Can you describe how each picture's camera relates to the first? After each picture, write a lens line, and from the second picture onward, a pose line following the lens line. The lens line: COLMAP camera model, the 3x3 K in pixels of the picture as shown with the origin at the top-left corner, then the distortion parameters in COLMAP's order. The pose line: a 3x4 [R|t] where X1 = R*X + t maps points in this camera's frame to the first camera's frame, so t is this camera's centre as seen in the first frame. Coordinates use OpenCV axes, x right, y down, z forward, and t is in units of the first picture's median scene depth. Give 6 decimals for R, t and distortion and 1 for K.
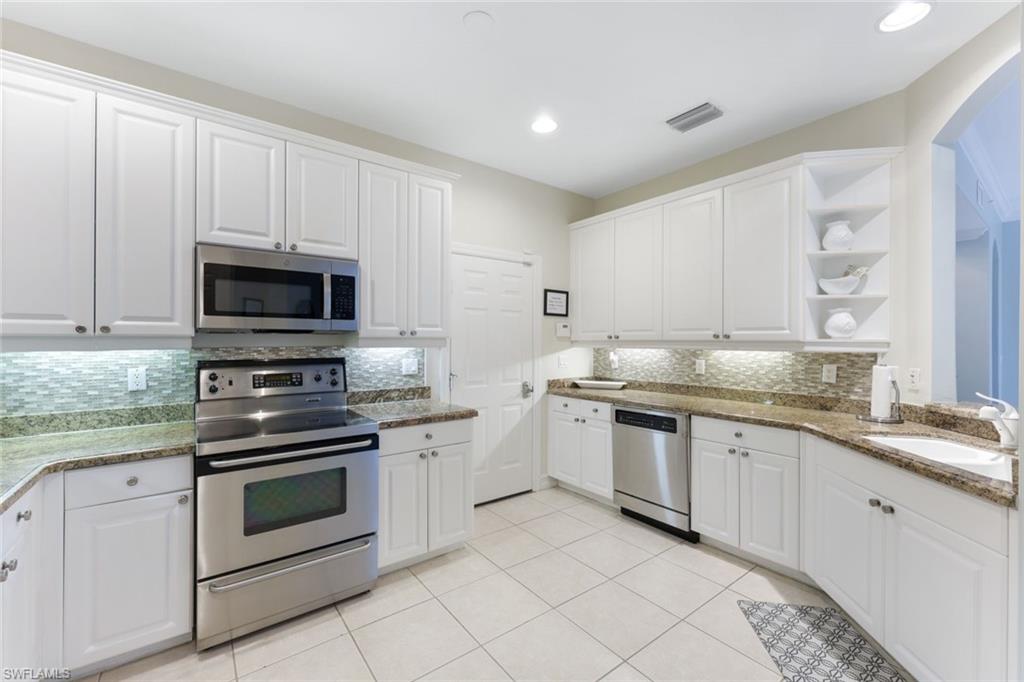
lens RADIAL K [[412.6, 0, 508.2], [0, 412.6, 342.0], [0, 0, 1]] dist [-0.002191, -0.000074]
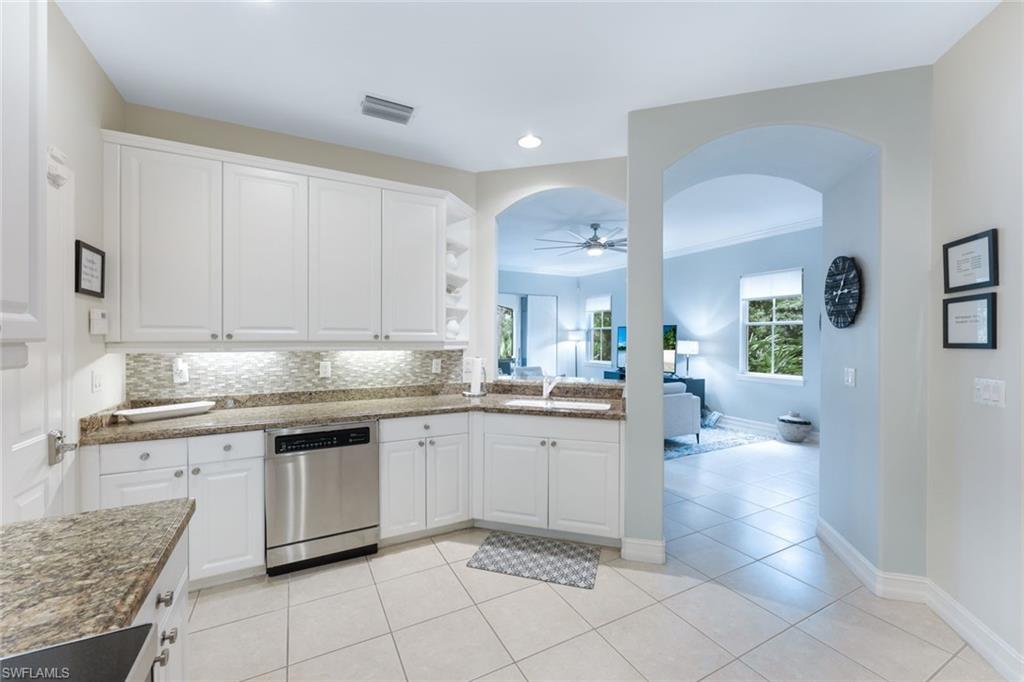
lens RADIAL K [[412.6, 0, 508.2], [0, 412.6, 342.0], [0, 0, 1]] dist [-0.002191, -0.000074]
pose [[0.159805, -0.011093, 0.987086, -0.382268], [-0.000159, 0.999937, 0.011263, -0.011198], [-0.987149, -0.001957, 0.159793, 0.470787]]
